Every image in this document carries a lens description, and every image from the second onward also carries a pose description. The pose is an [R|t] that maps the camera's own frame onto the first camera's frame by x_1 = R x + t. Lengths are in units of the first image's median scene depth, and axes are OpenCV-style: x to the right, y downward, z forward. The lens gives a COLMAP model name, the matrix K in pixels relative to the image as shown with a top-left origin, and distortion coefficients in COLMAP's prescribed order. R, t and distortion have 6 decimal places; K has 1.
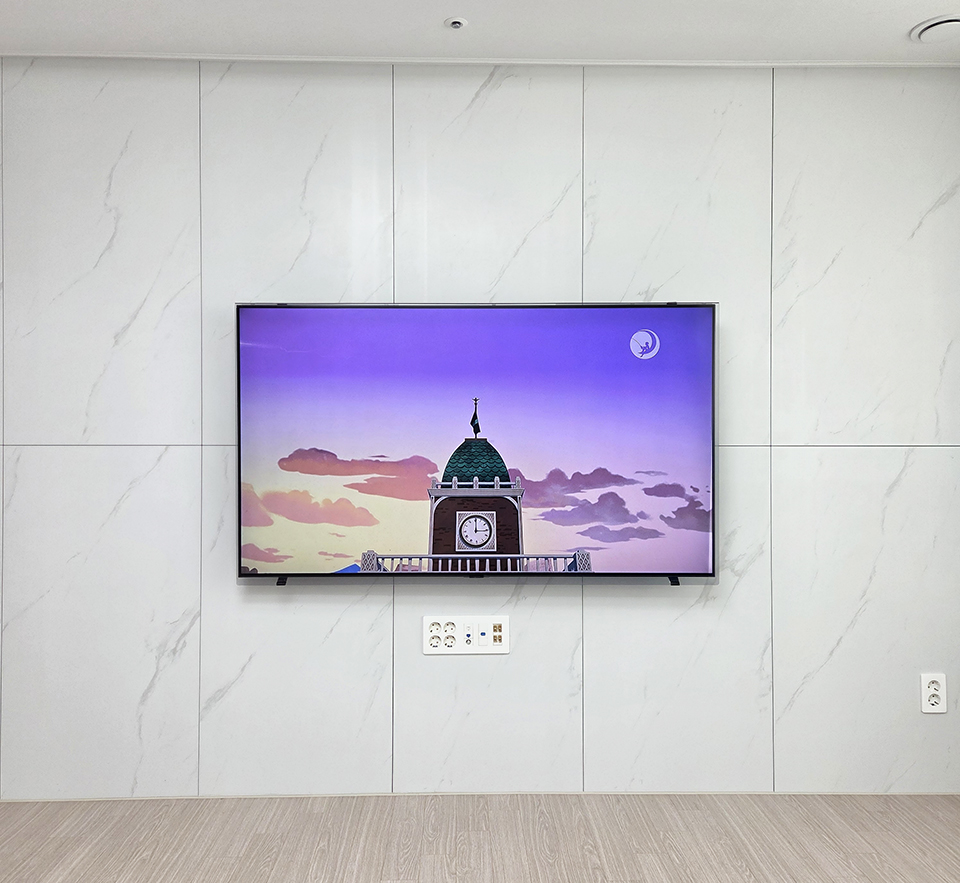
lens RADIAL K [[871.3, 0, 480.0], [0, 871.3, 441.5], [0, 0, 1]] dist [0.047893, -0.029839]
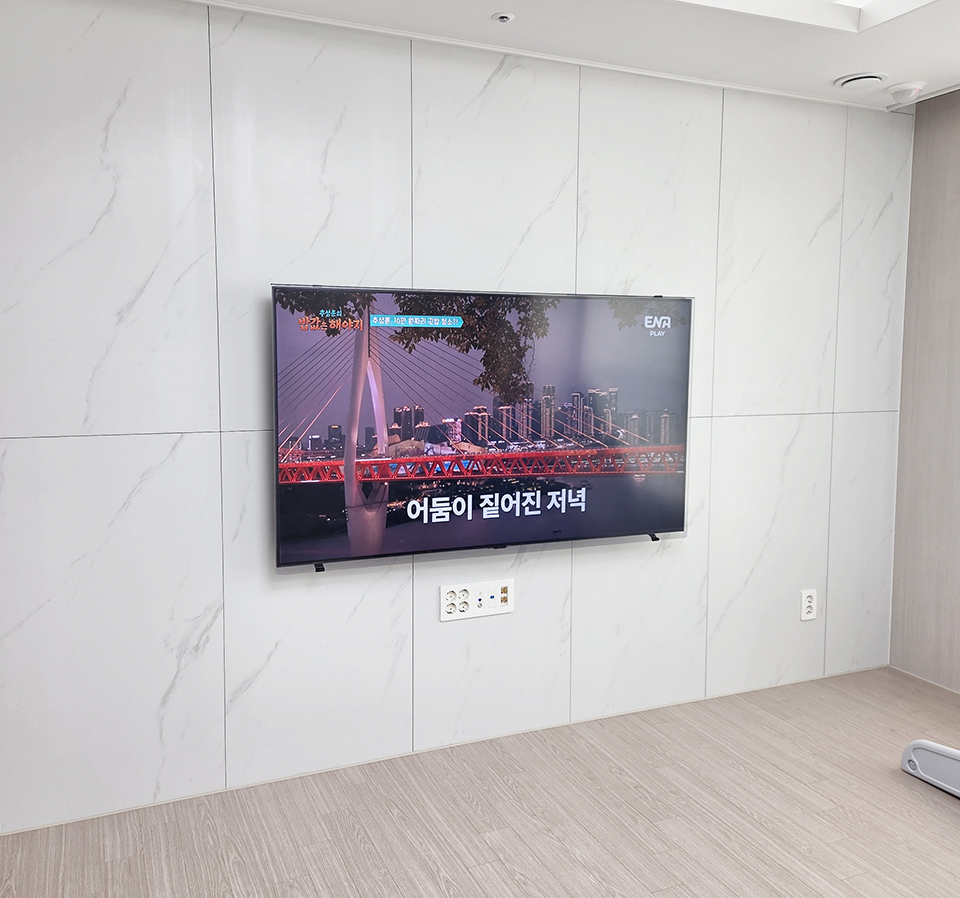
lens RADIAL K [[871.4, 0, 473.9], [0, 871.4, 432.0], [0, 0, 1]] dist [0.035602, -0.012267]
pose [[0.924217, -0.031245, 0.380587, -0.424198], [-0.005302, 0.995501, 0.094603, -0.085800], [-0.381831, -0.089451, 0.919893, 0.031724]]
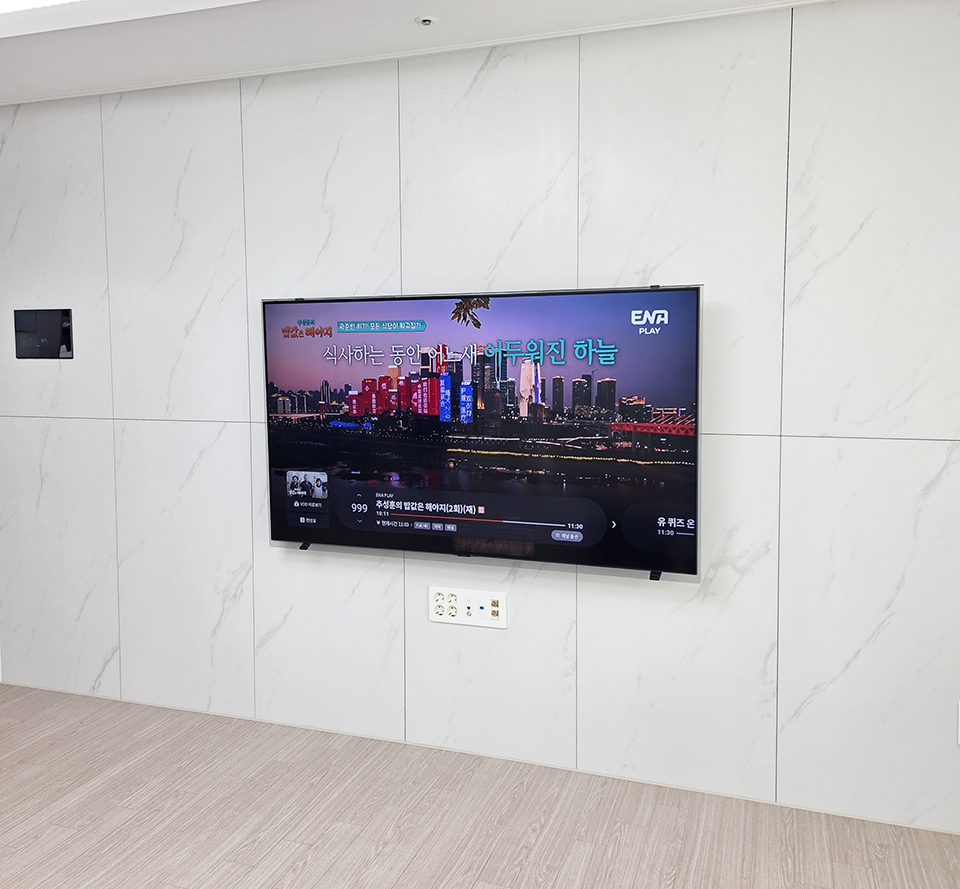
lens RADIAL K [[881.4, 0, 467.5], [0, 881.4, 421.7], [0, 0, 1]] dist [0.047726, -0.031846]
pose [[0.932419, 0.021846, -0.360718, 0.366010], [0.006295, 0.997038, 0.076655, -0.083714], [0.361324, -0.073746, 0.929520, 0.025735]]
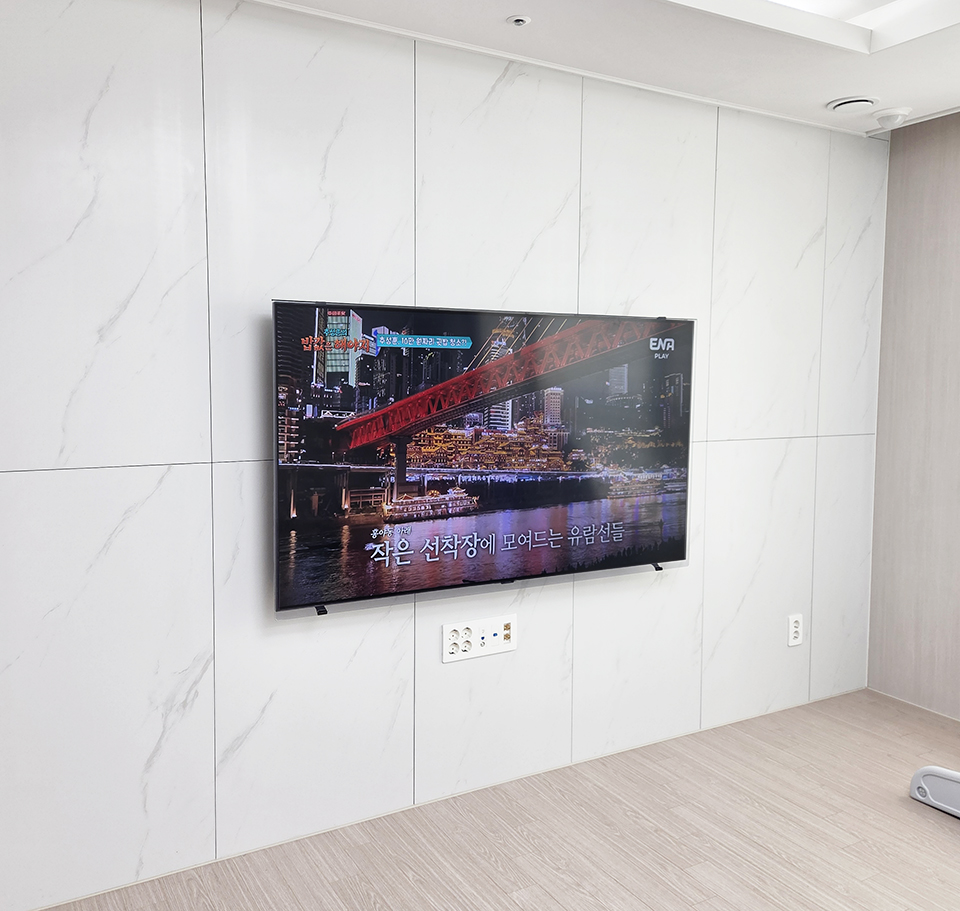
lens RADIAL K [[879.4, 0, 478.2], [0, 879.4, 445.7], [0, 0, 1]] dist [0.035202, -0.017322]
pose [[0.873969, -0.033887, 0.484798, -0.506666], [-0.008702, 0.996315, 0.085330, -0.087396], [-0.485903, -0.078794, 0.870454, 0.131923]]
